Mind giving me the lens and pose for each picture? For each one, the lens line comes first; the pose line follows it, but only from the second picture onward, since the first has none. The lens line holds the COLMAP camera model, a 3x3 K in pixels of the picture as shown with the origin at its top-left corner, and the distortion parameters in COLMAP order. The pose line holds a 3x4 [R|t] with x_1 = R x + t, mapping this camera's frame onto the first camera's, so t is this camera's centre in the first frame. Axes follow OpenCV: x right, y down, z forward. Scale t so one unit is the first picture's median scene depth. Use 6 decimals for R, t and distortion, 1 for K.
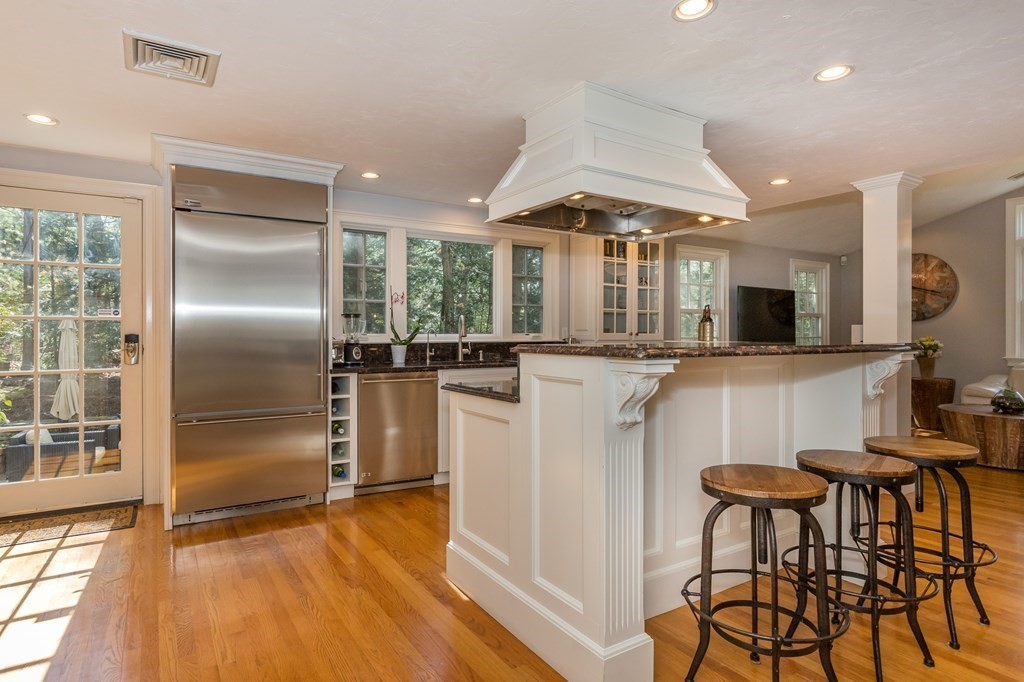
lens RADIAL K [[548.6, 0, 486.9], [0, 548.6, 334.5], [0, 0, 1]] dist [-0.000560, -0.000797]
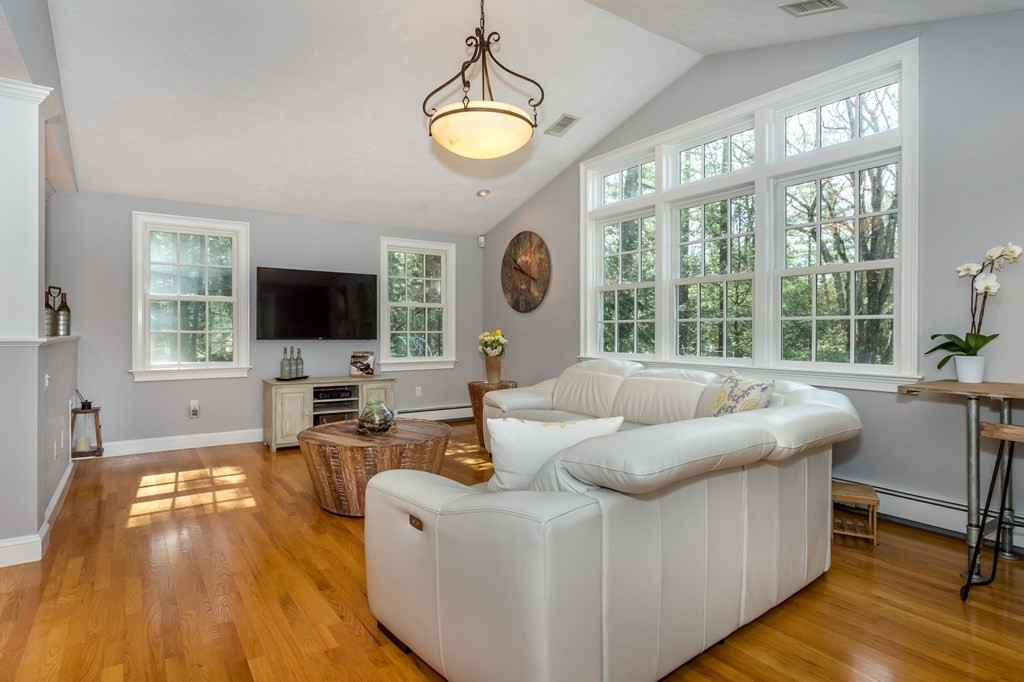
lens RADIAL K [[548.6, 0, 486.9], [0, 548.6, 334.5], [0, 0, 1]] dist [-0.000560, -0.000797]
pose [[0.999224, -0.000159, 0.039392, 1.110872], [-0.000038, 0.999988, 0.004982, 0.008017], [-0.039392, -0.004980, 0.999211, 0.271285]]
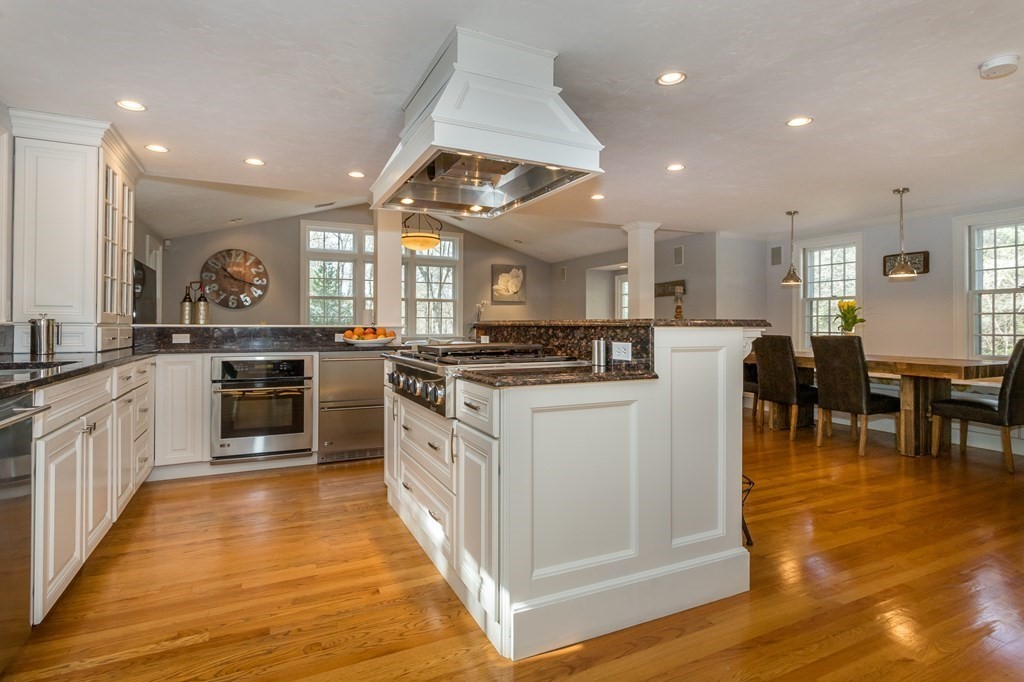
lens RADIAL K [[524.3, 0, 513.0], [0, 524.3, 319.4], [0, 0, 1]] dist [-0.011122, 0.000810]
pose [[0.094762, 0.008910, 0.995460, -0.397788], [-0.001466, 0.999960, -0.008810, 0.012669], [-0.995499, -0.000624, 0.094771, 0.517038]]
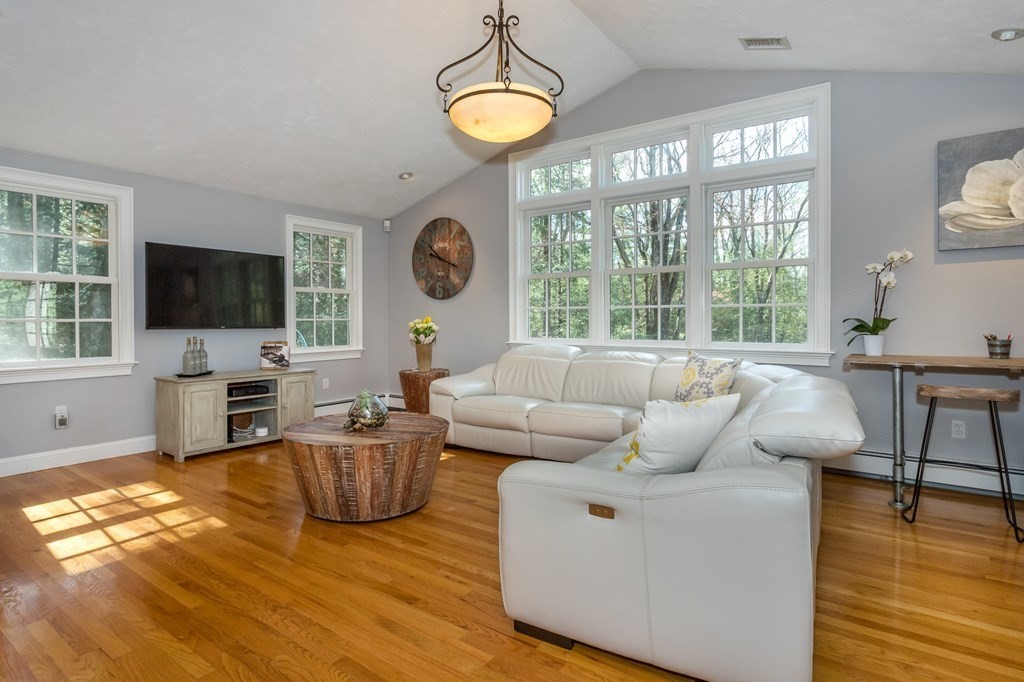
lens RADIAL K [[543.0, 0, 492.5], [0, 543.0, 323.7], [0, 0, 1]] dist [0.000177, -0.000048]
pose [[0.927908, -0.006850, 0.372747, 0.877513], [0.004135, 0.999959, 0.008084, 0.009896], [-0.372787, -0.005960, 0.927898, 0.337914]]
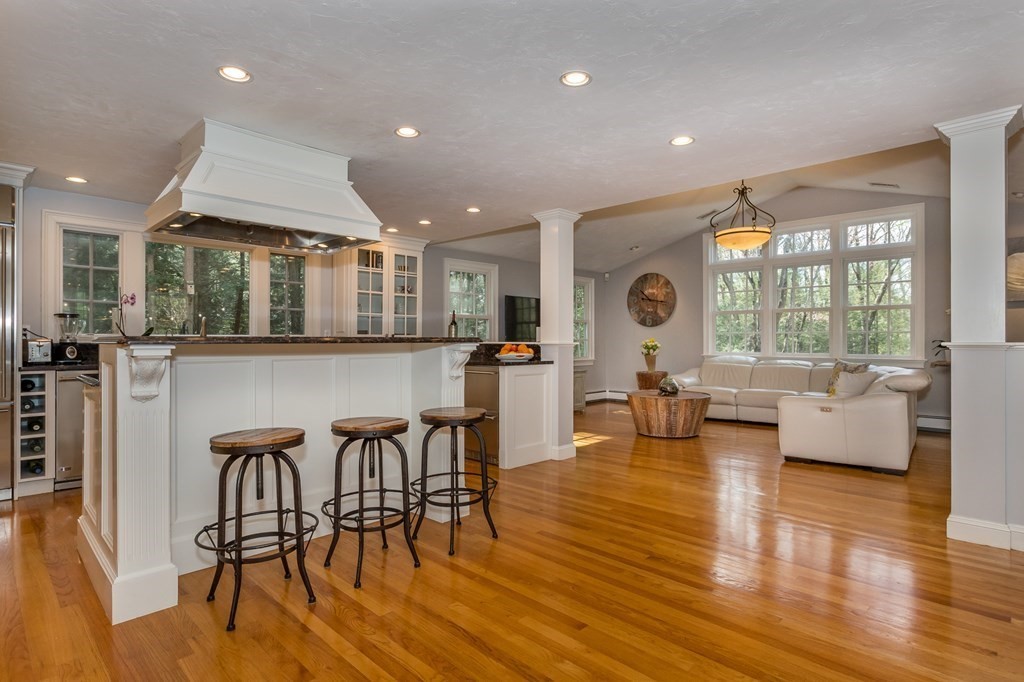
lens RADIAL K [[528.1, 0, 517.6], [0, 528.1, 339.7], [0, 0, 1]] dist [-0.002656, -0.000957]
pose [[0.966615, -0.000255, 0.256231, 0.283283], [0.000786, 0.999998, -0.001969, 0.011999], [-0.256230, 0.002105, 0.966613, -0.143879]]
